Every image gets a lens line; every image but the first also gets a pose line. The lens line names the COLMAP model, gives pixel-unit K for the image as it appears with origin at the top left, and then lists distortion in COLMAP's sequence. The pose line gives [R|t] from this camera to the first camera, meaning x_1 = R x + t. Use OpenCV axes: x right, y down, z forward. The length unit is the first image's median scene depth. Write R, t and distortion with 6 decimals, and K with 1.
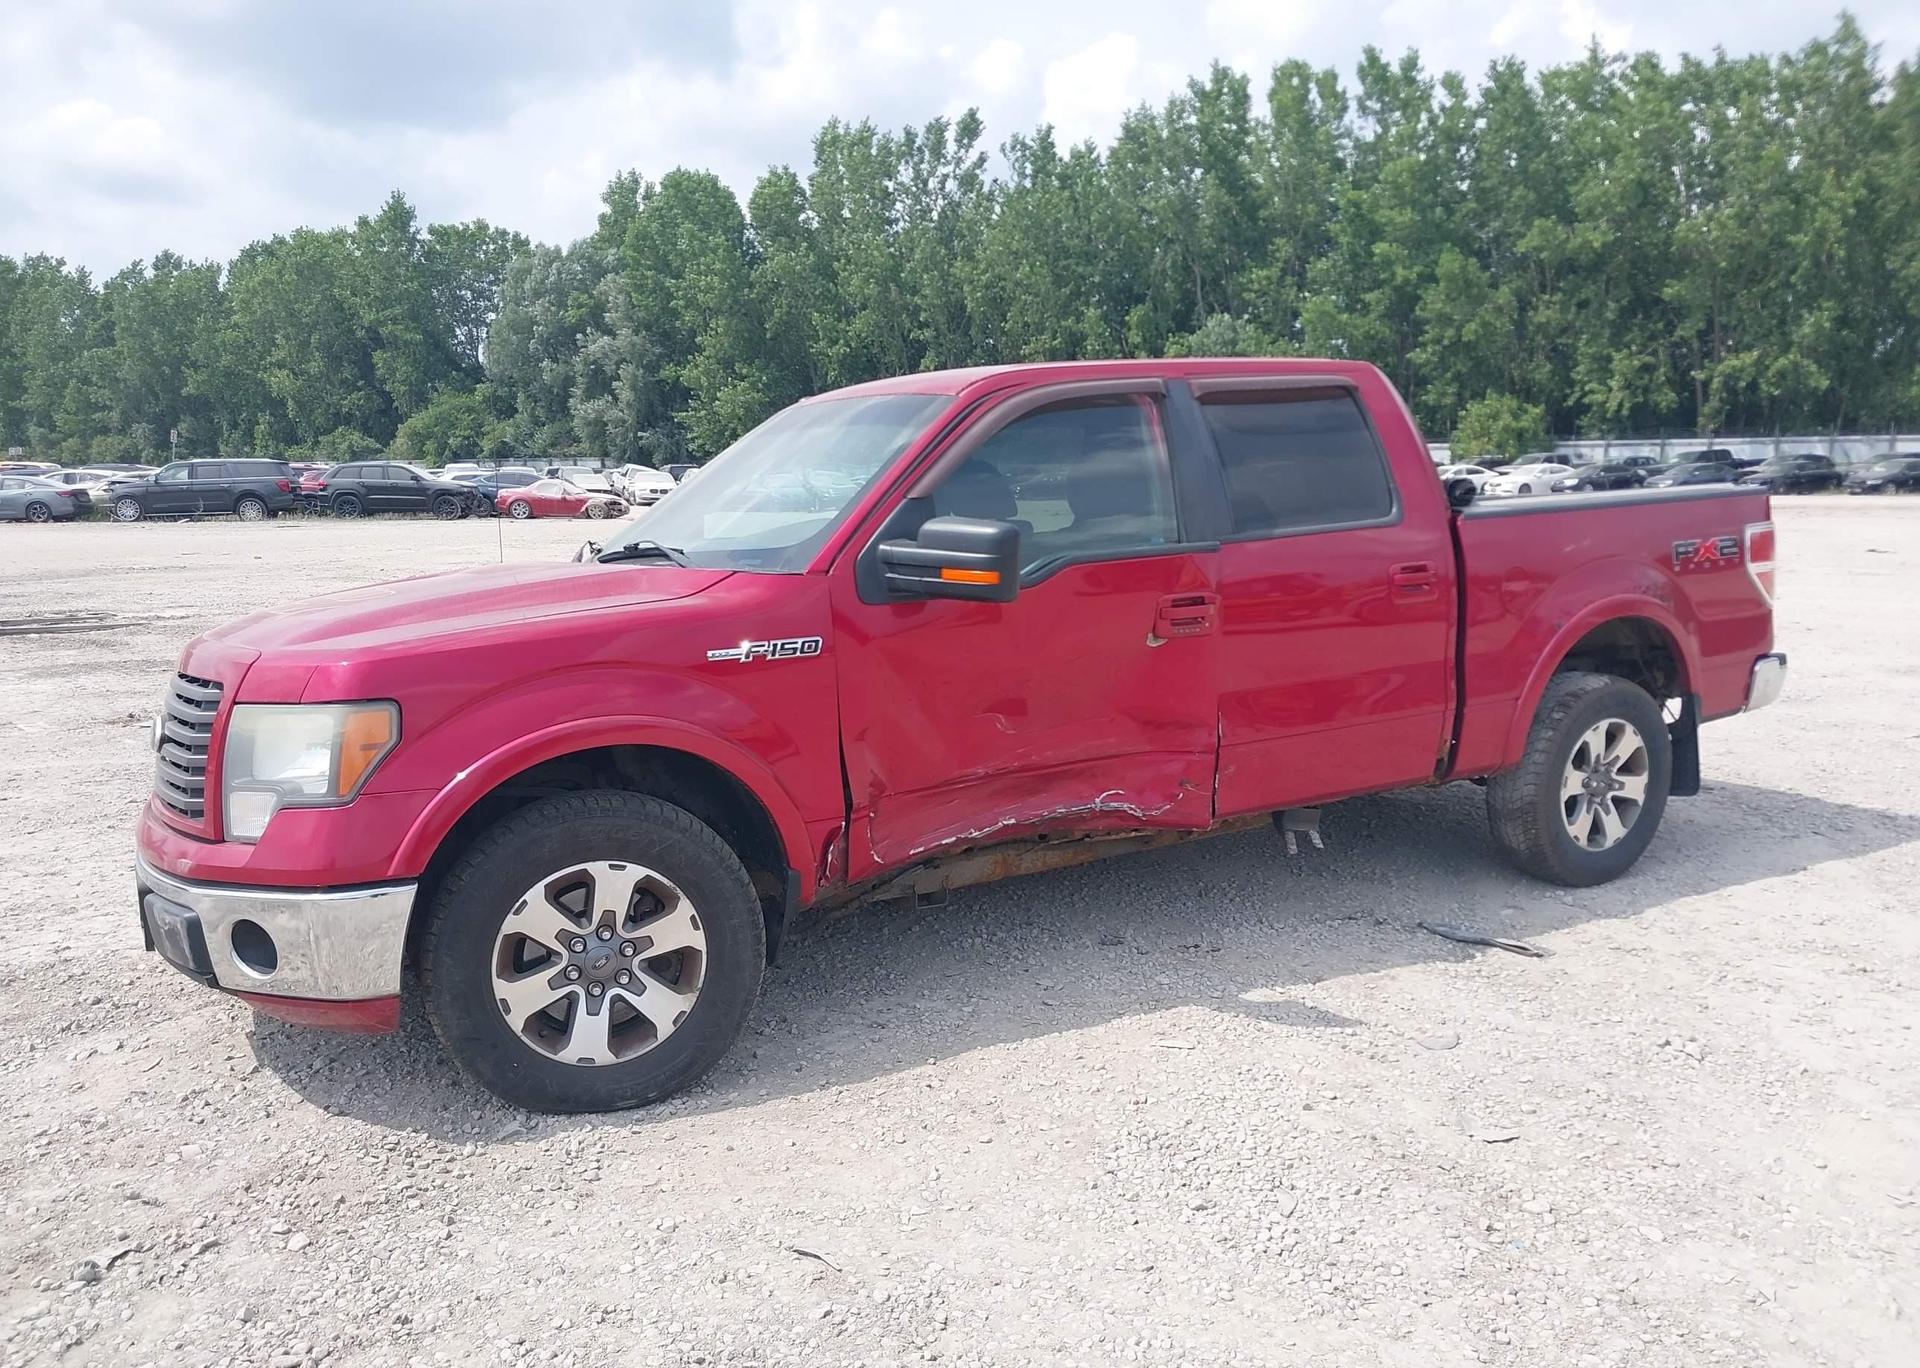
lens RADIAL K [[1511.1, 0, 986.7], [0, 1511.1, 709.5], [0, 0, 1]] dist [0.037543, -0.053424]
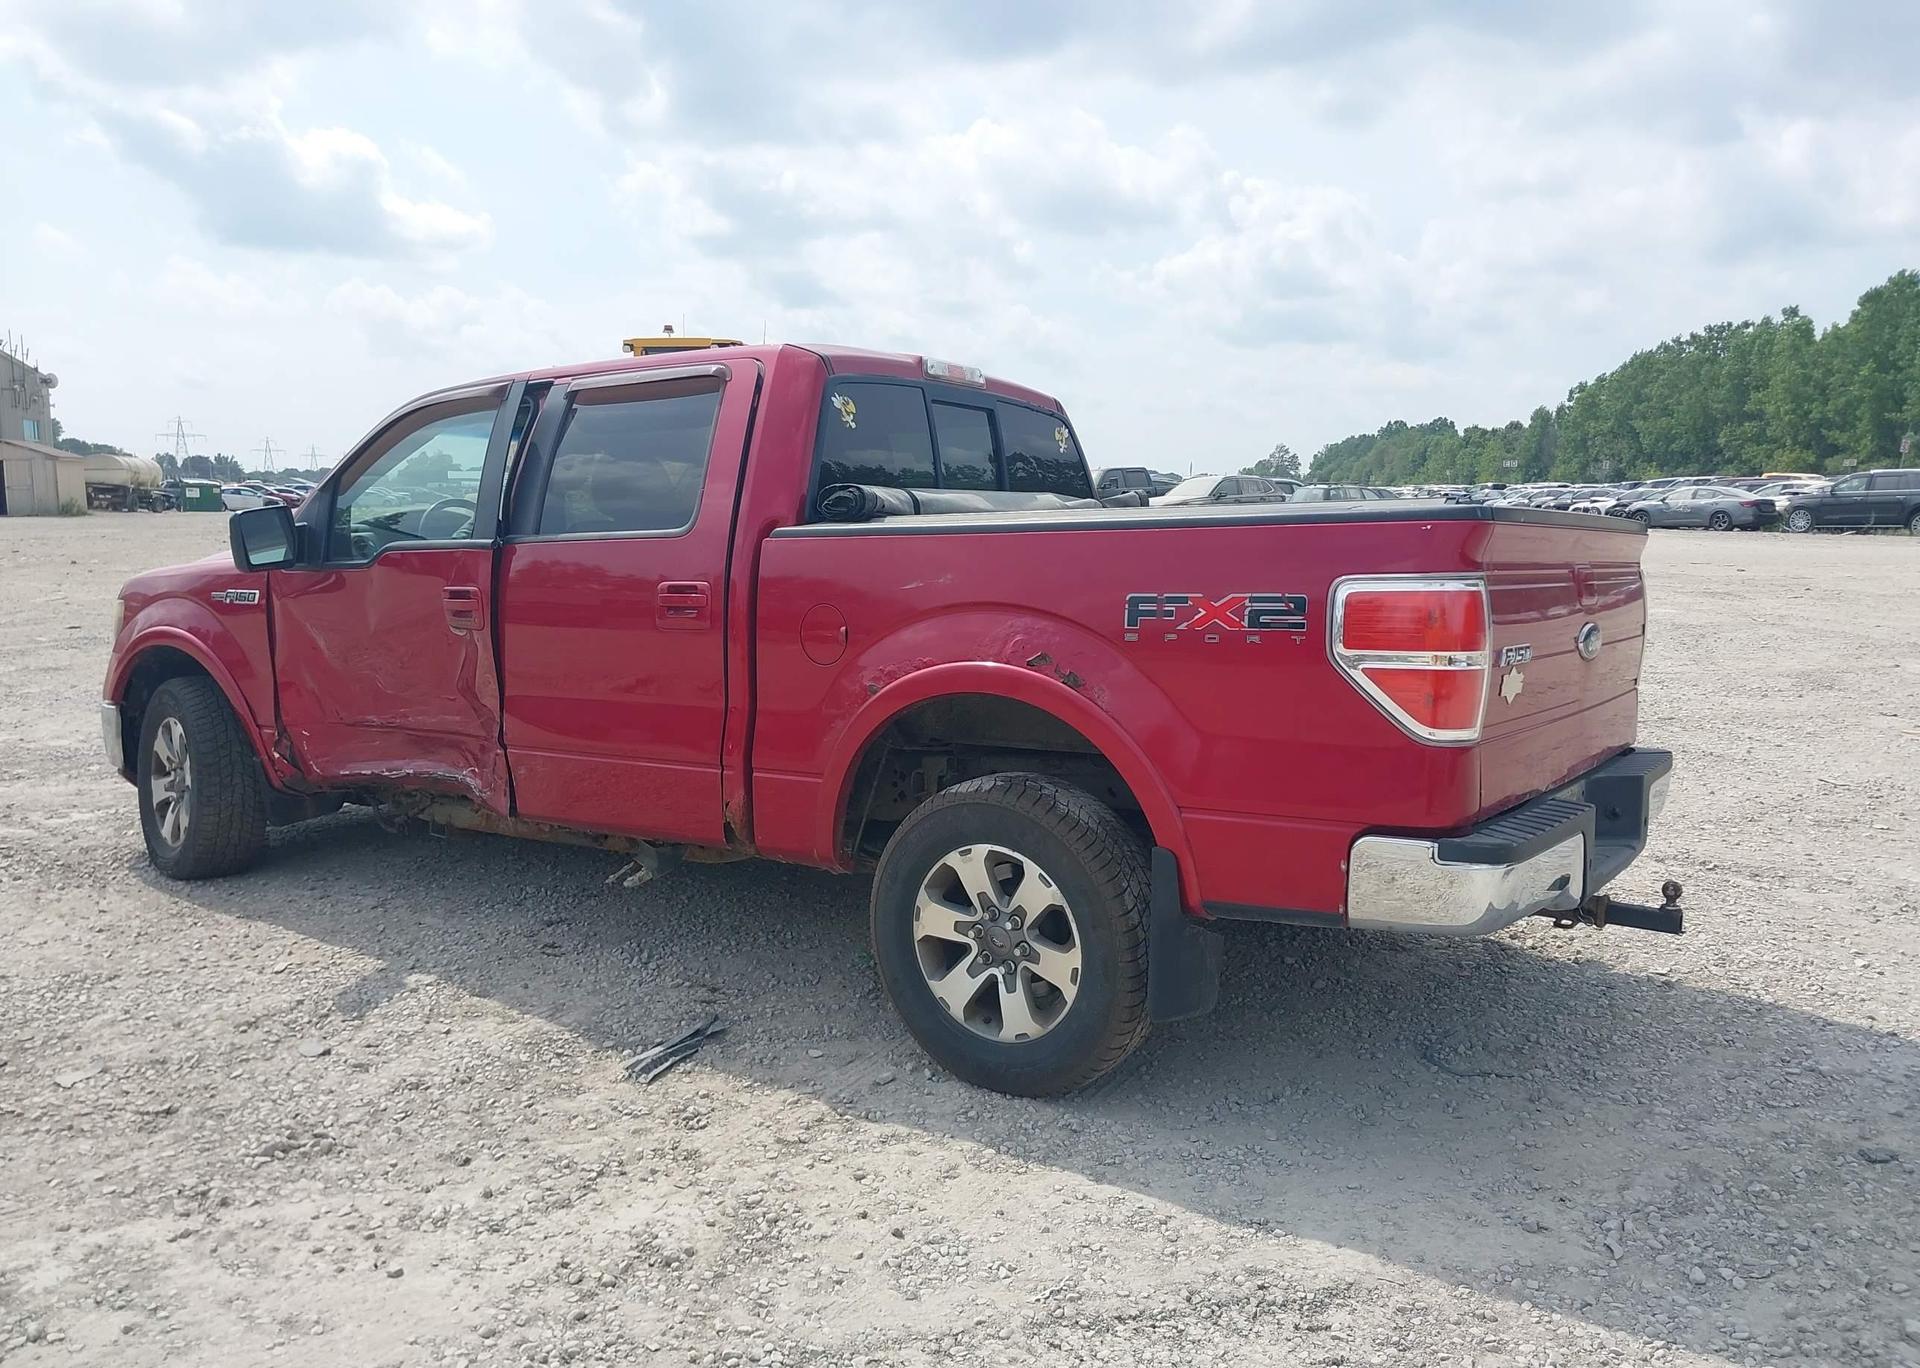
lens RADIAL K [[1511.1, 0, 960.7], [0, 1511.1, 703.2], [0, 0, 1]] dist [0.037543, -0.053424]
pose [[0.409787, 0.134345, -0.902234, 0.964764], [-0.144798, 0.986134, 0.081072, -0.104530], [0.900615, 0.097419, 0.423558, 0.678130]]
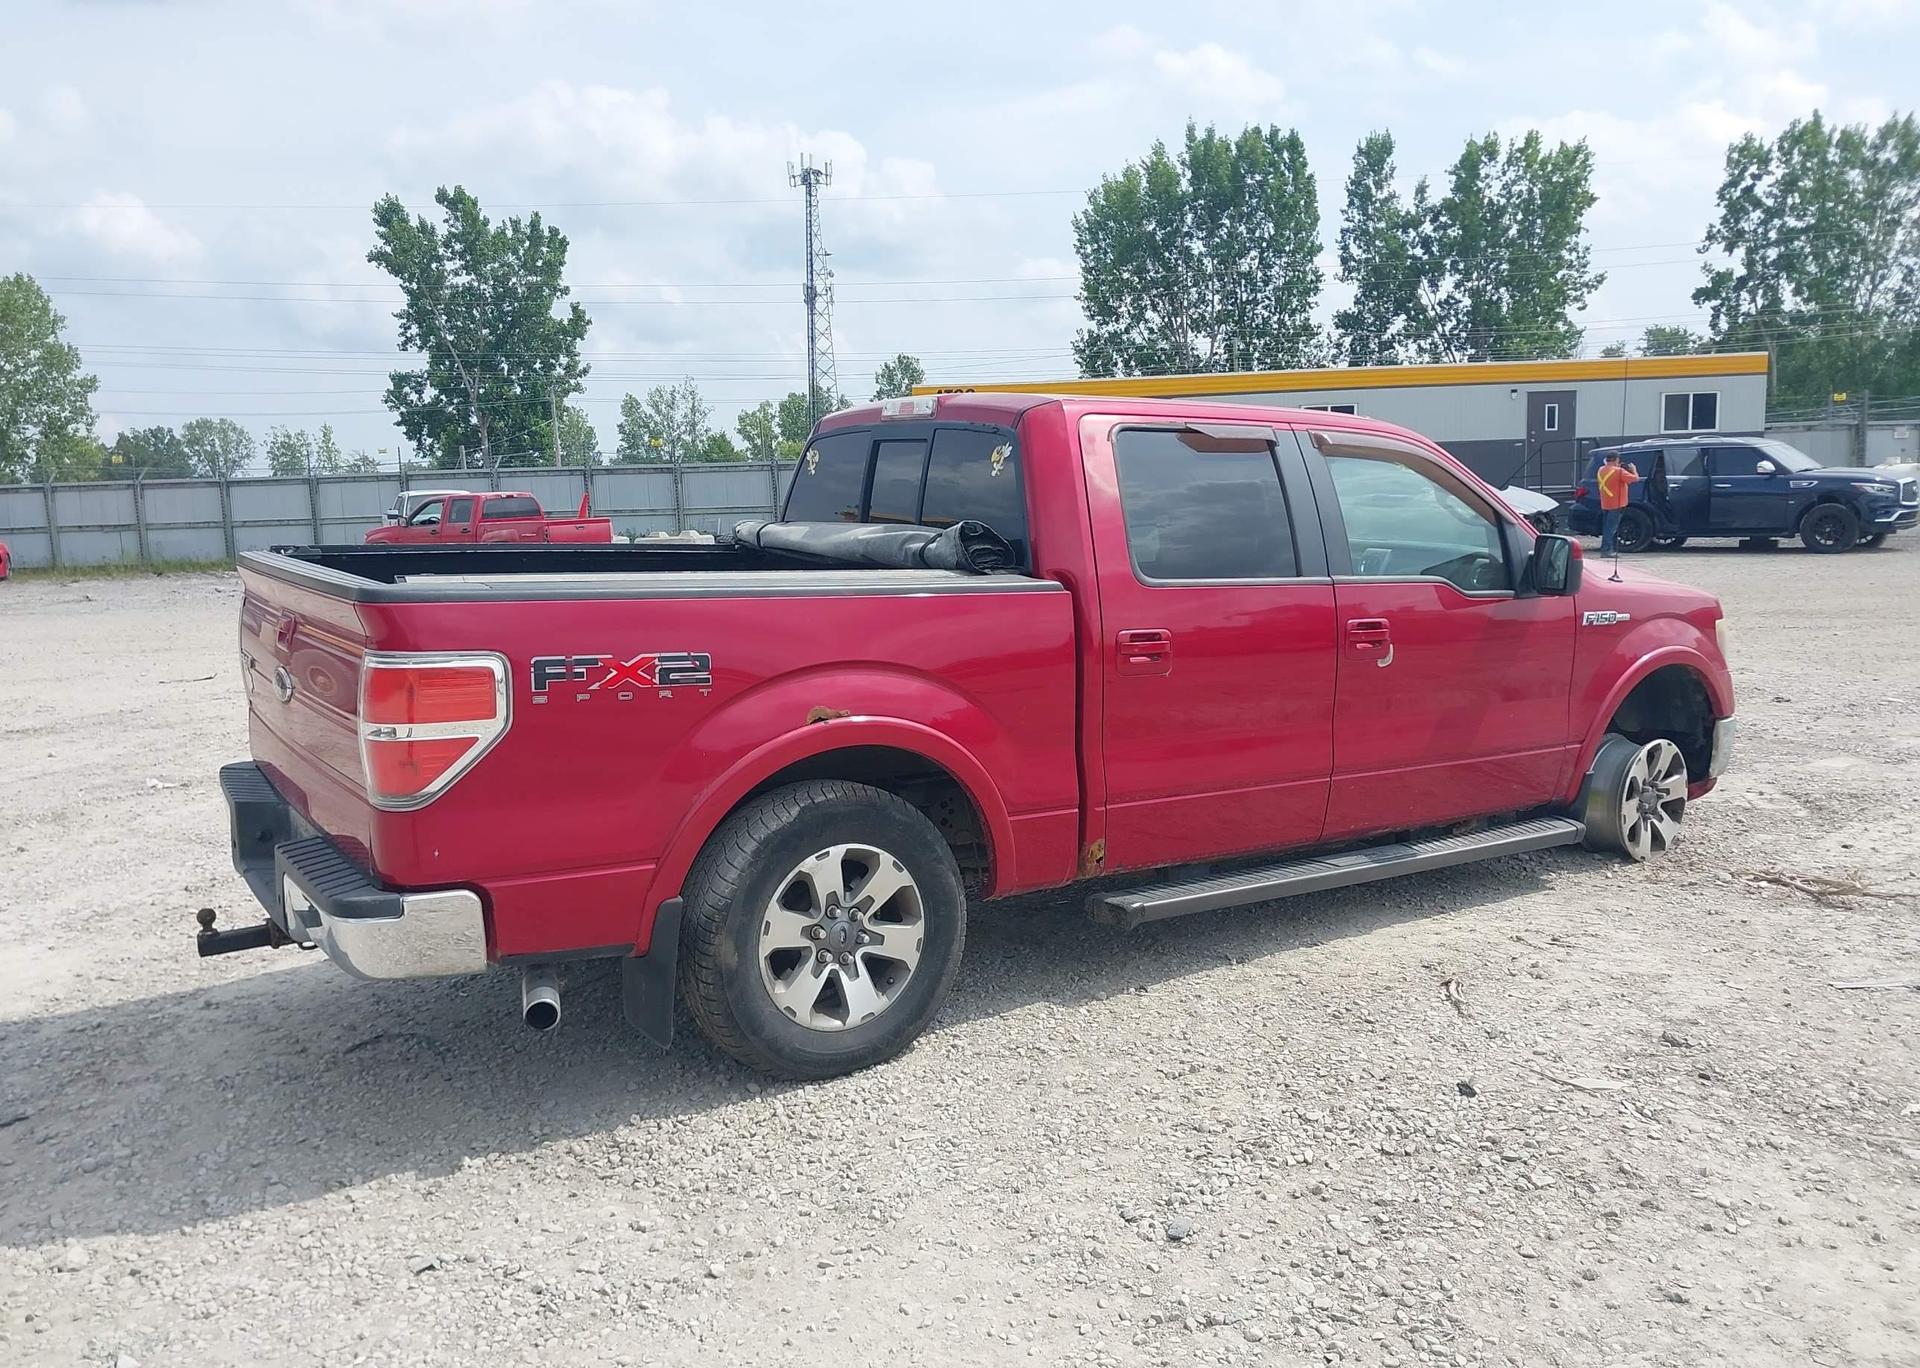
lens RADIAL K [[1511.1, 0, 972.2], [0, 1511.1, 682.5], [0, 0, 1]] dist [0.037543, -0.053424]
pose [[-0.998612, 0.041261, -0.032747, 0.184483], [0.030957, 0.962667, 0.268913, -0.297719], [0.042620, 0.267526, -0.962608, 1.897720]]
